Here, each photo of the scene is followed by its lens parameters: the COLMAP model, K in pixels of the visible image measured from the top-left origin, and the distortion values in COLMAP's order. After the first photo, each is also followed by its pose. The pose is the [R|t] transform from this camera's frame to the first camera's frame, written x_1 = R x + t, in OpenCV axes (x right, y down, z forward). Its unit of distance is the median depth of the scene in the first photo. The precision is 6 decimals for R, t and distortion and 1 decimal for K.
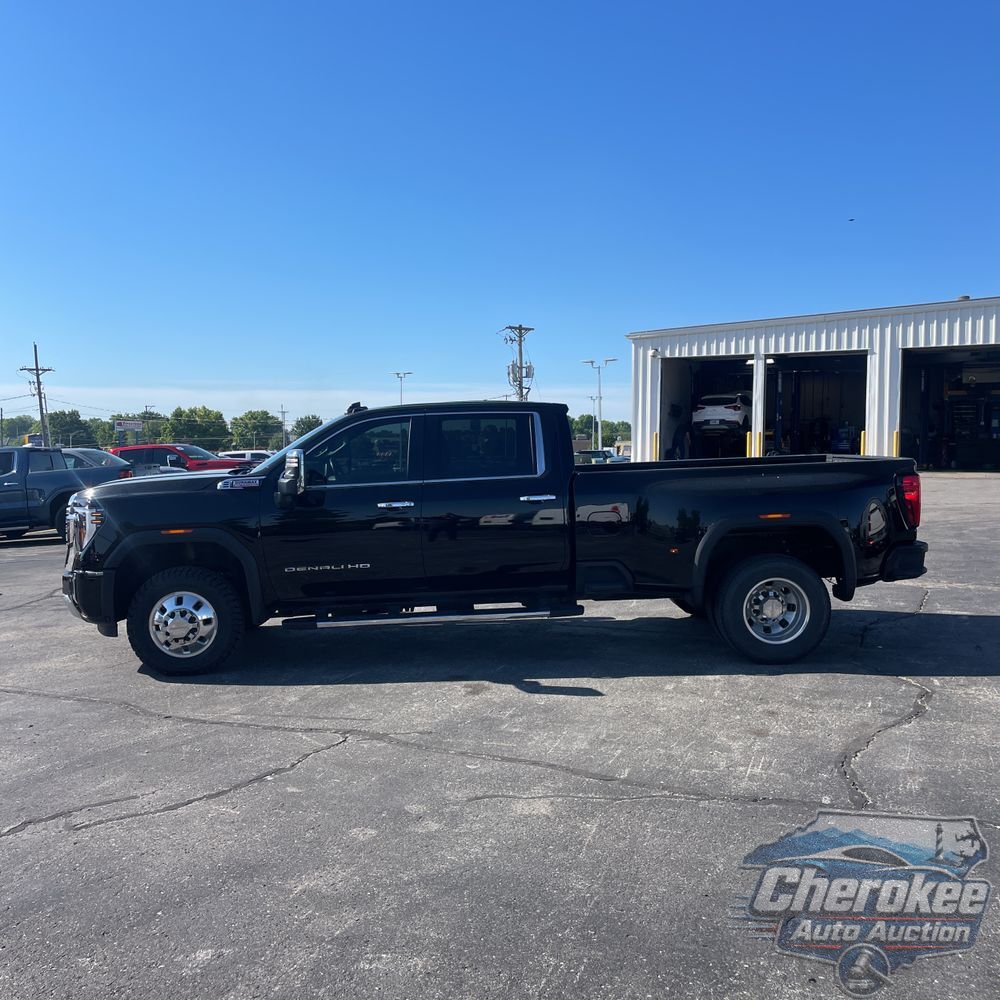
lens RADIAL K [[1008.4, 0, 502.3], [0, 1008.4, 502.6], [0, 0, 1]] dist [0.049560, 0.000000]
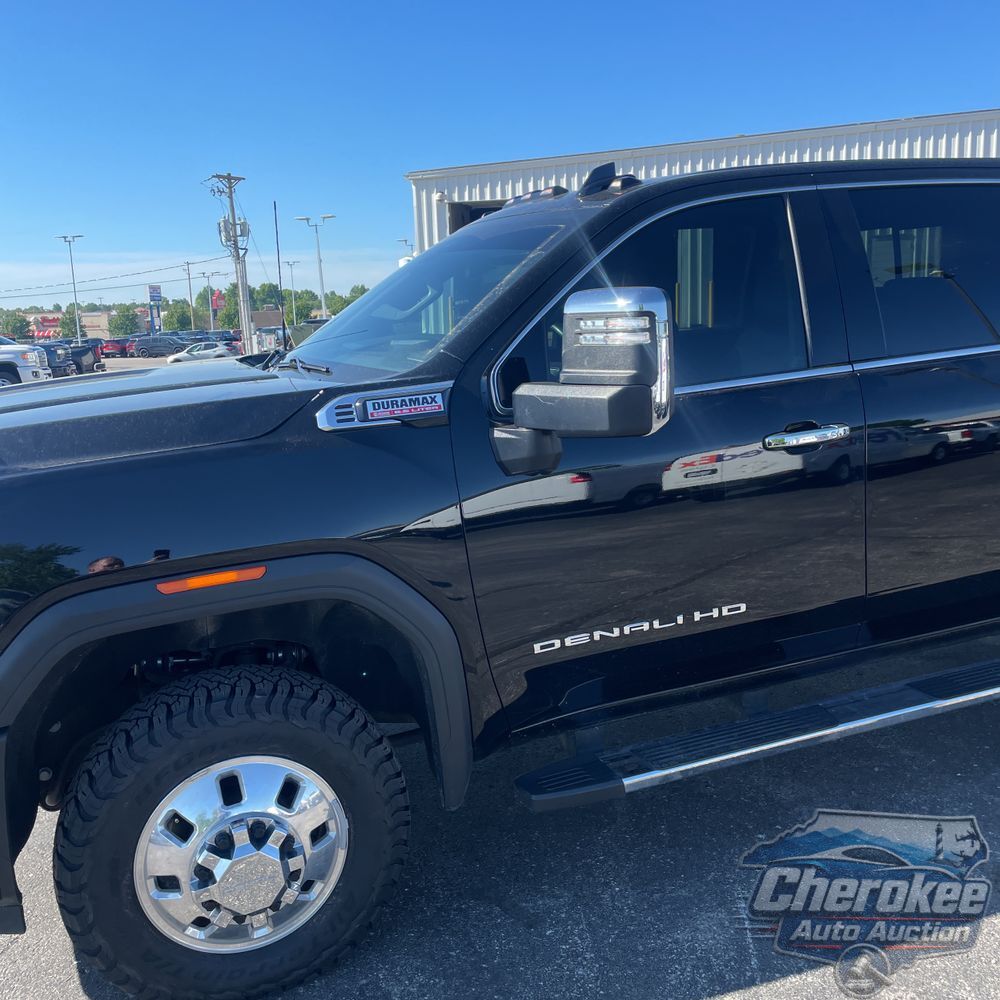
lens RADIAL K [[1008.4, 0, 494.1], [0, 1008.4, 494.9], [0, 0, 1]] dist [0.049560, 0.000000]
pose [[0.953823, -0.091434, 0.286115, -0.076777], [0.056325, 0.990091, 0.128633, -0.007324], [-0.295041, -0.106578, 0.949522, 0.162804]]
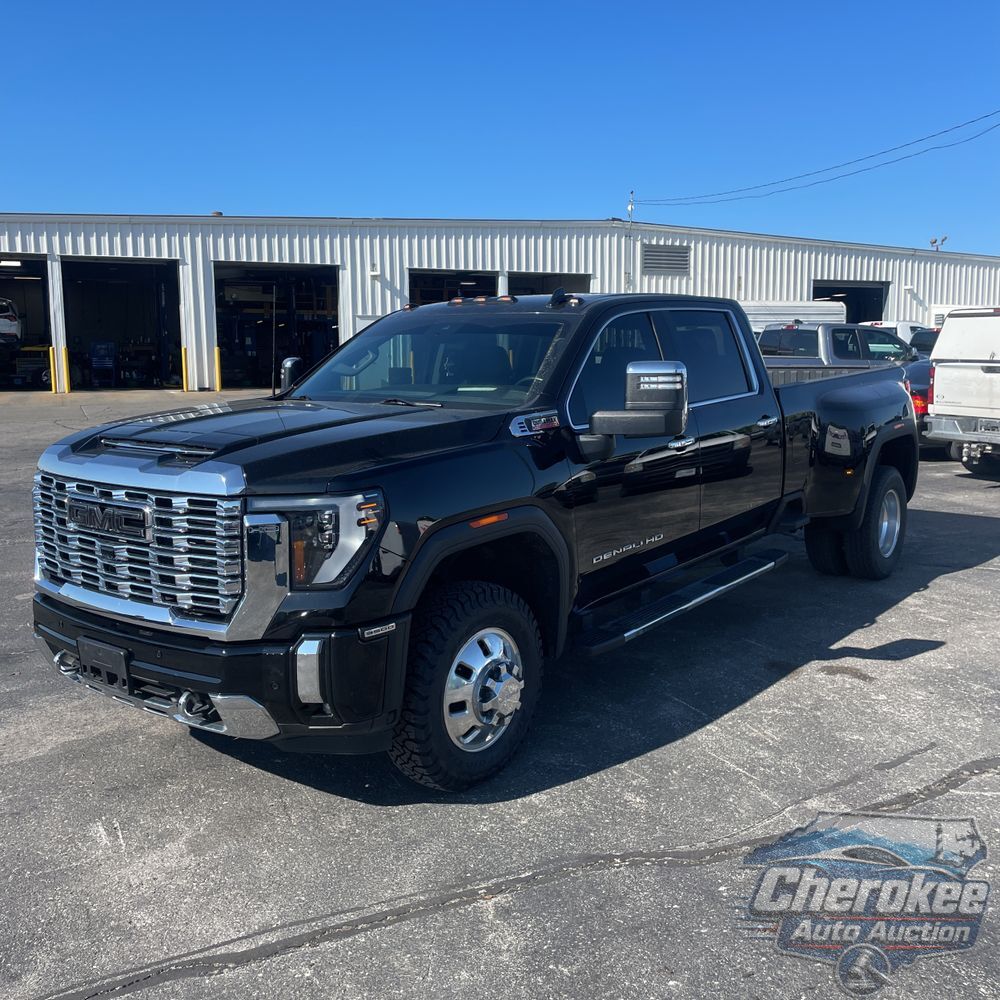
lens RADIAL K [[1008.4, 0, 523.9], [0, 1008.4, 500.5], [0, 0, 1]] dist [0.049560, 0.000000]
pose [[0.644918, -0.112823, 0.755878, -0.166827], [0.054909, 0.993328, 0.101415, -0.008115], [-0.762276, -0.023900, 0.646810, 0.152214]]
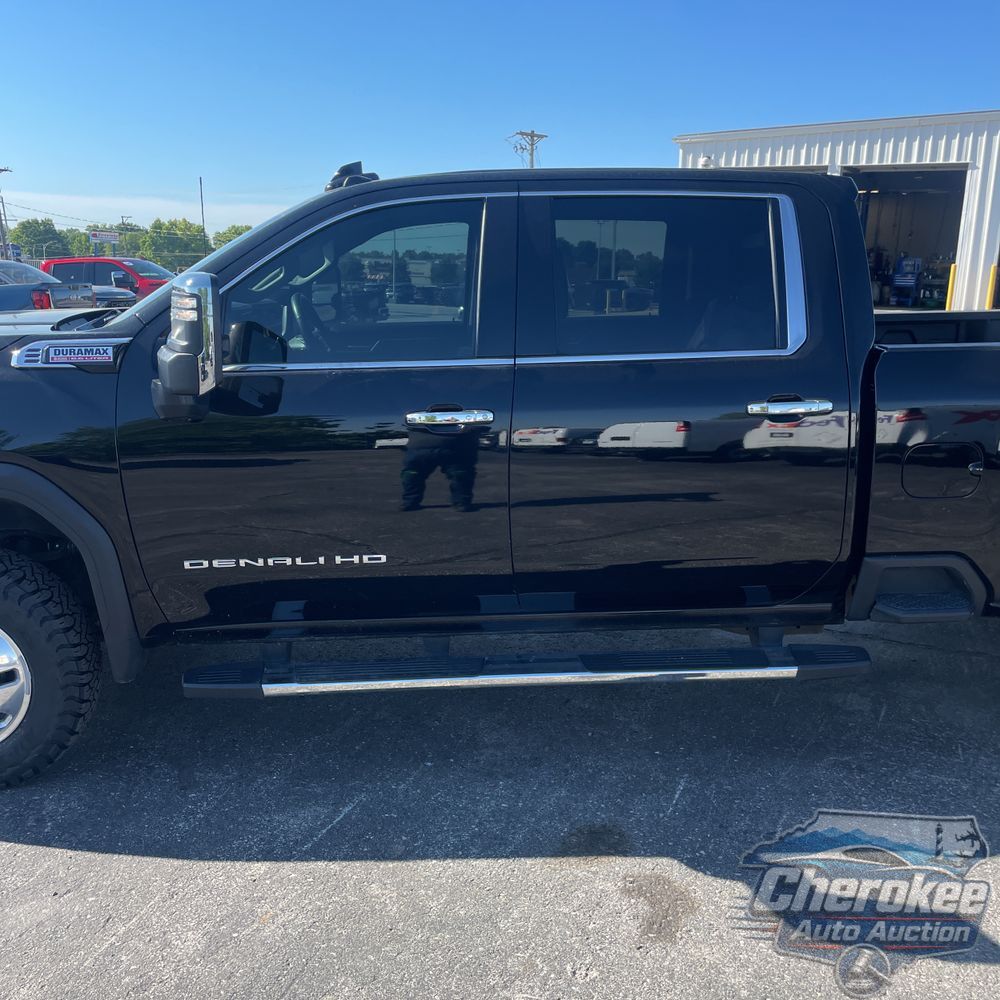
lens RADIAL K [[1008.4, 0, 507.5], [0, 1008.4, 510.7], [0, 0, 1]] dist [0.049560, 0.000000]
pose [[0.999570, 0.024125, 0.016664, -0.020948], [-0.026666, 0.984279, 0.174594, -0.007905], [-0.012190, -0.174963, 0.984499, 0.139679]]
